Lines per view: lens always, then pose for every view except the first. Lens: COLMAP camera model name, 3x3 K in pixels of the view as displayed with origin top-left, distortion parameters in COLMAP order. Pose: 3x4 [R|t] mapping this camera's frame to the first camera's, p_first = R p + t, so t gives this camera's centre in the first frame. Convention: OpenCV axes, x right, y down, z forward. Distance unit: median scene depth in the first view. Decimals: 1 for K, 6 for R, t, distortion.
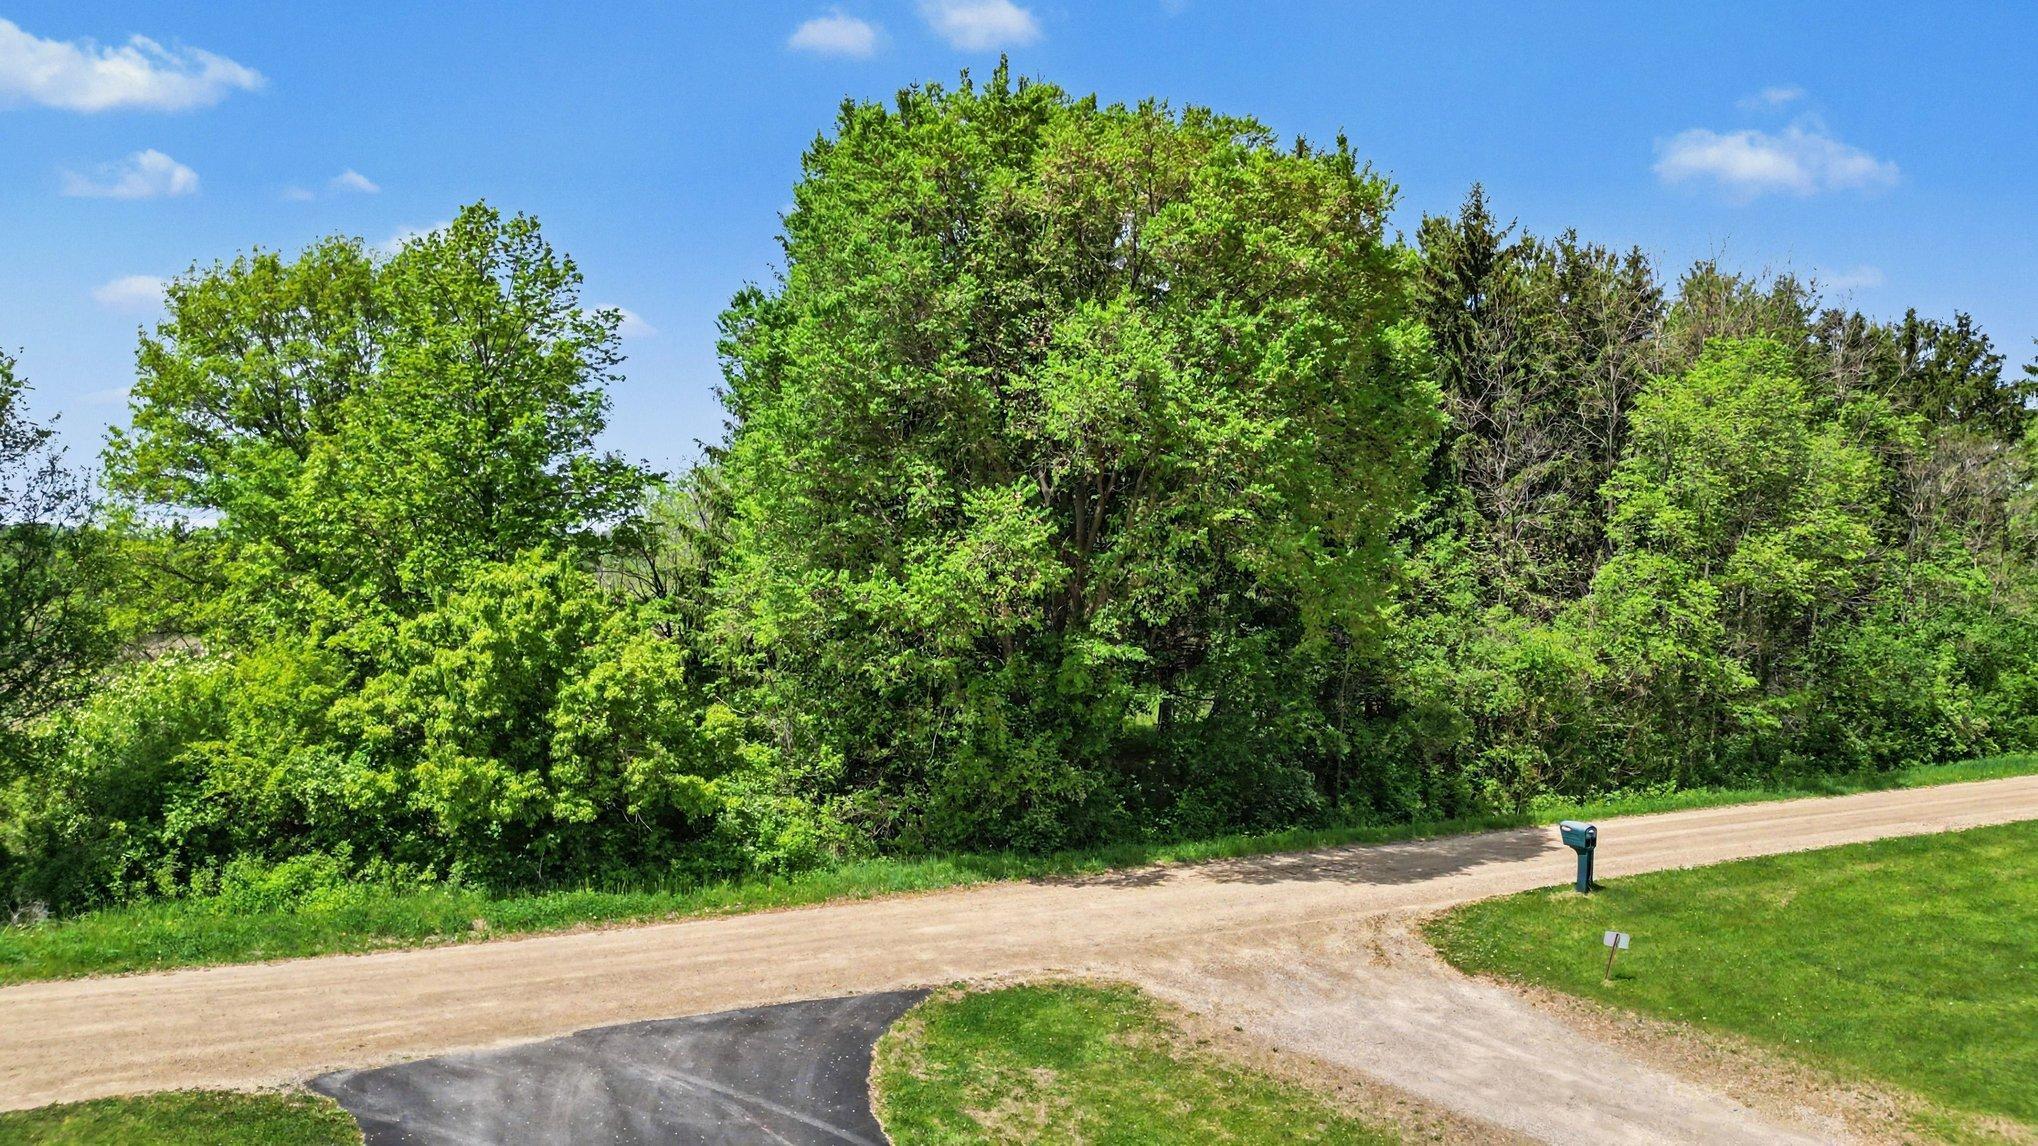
lens RADIAL K [[1611.6, 0, 1019.0], [0, 1611.6, 573.0], [0, 0, 1]] dist [-0.019511, -0.008017]
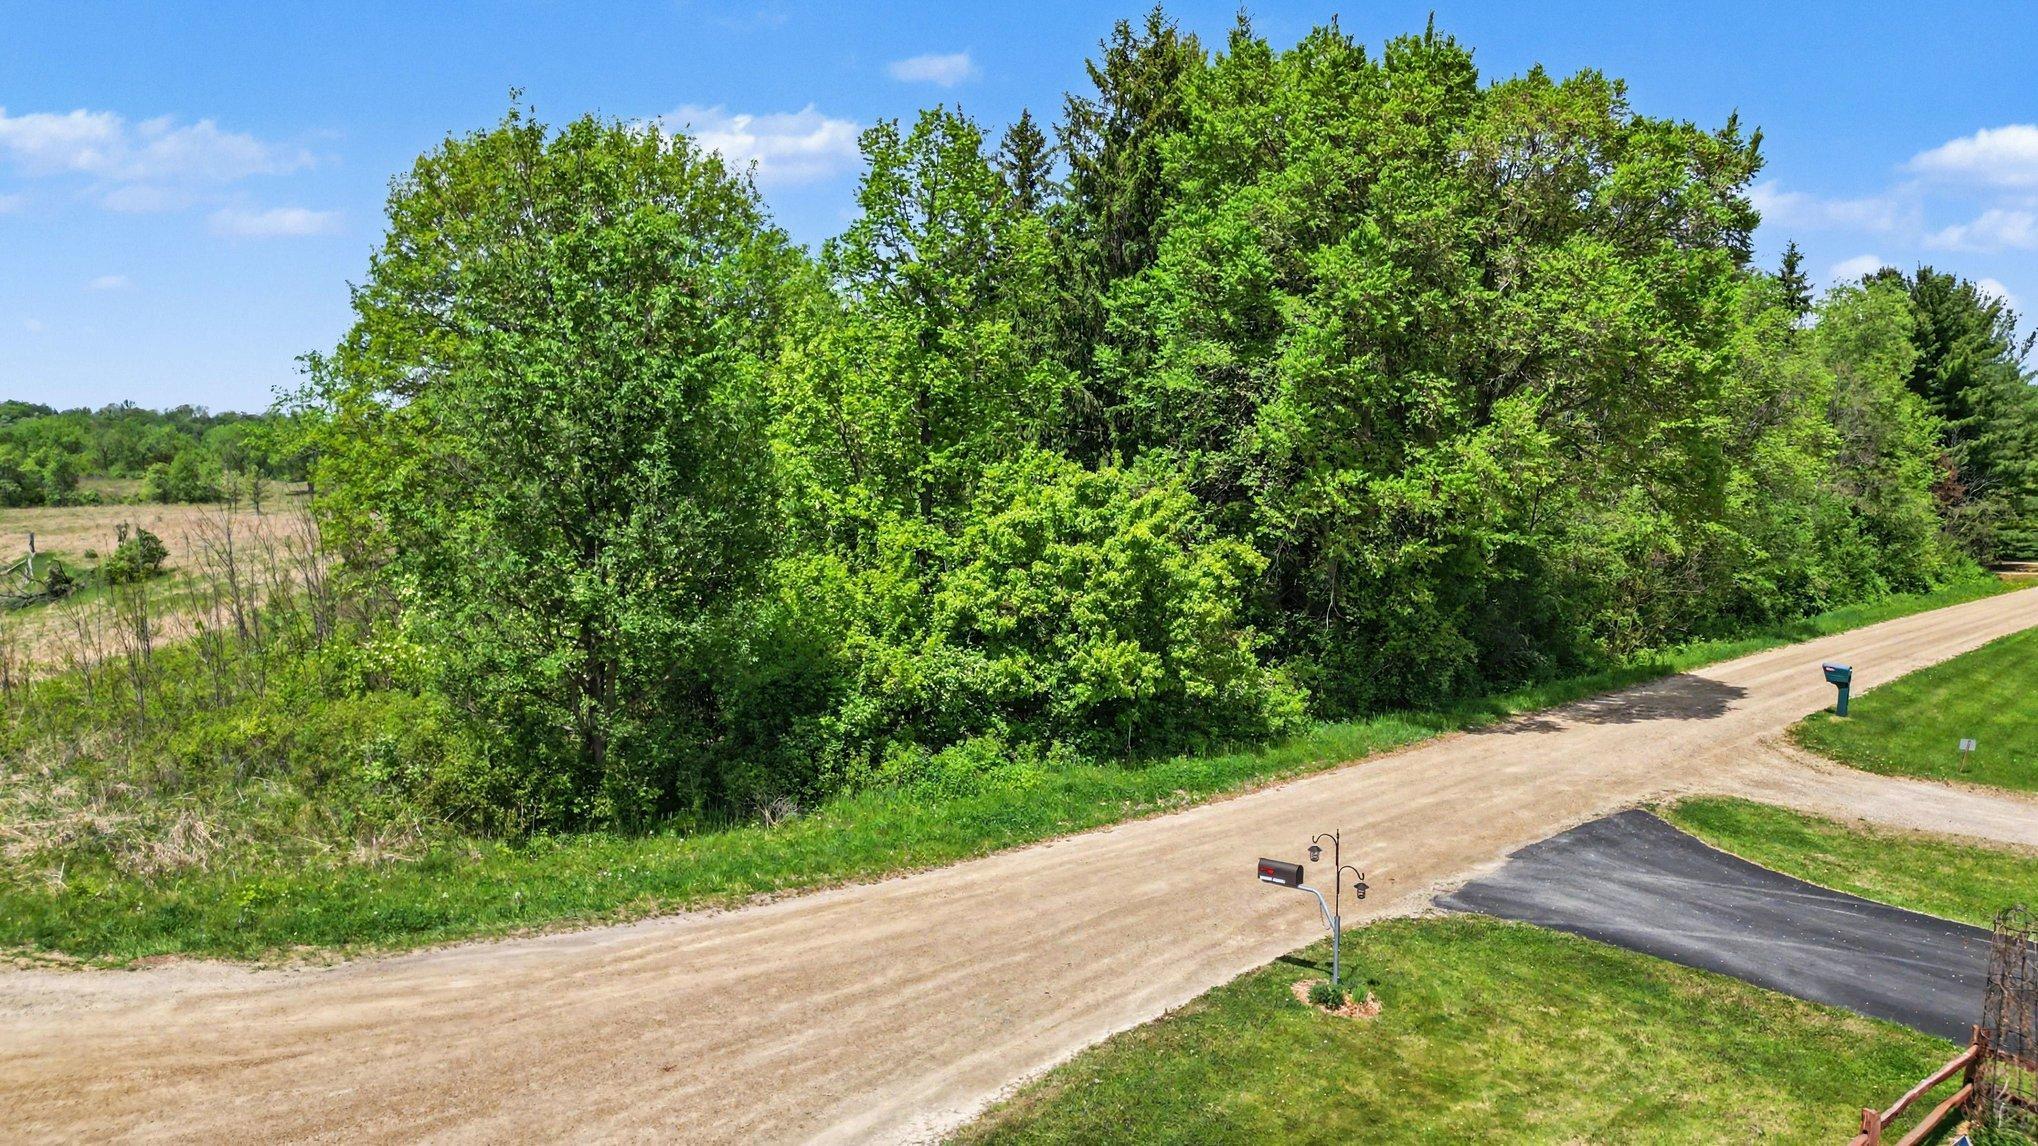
lens RADIAL K [[1611.6, 0, 1019.0], [0, 1611.6, 573.0], [0, 0, 1]] dist [-0.019511, -0.008017]
pose [[0.952111, -0.024518, 0.304768, -0.710208], [0.003444, 0.997576, 0.069496, -0.009392], [-0.305733, -0.065118, 0.949888, -0.022574]]
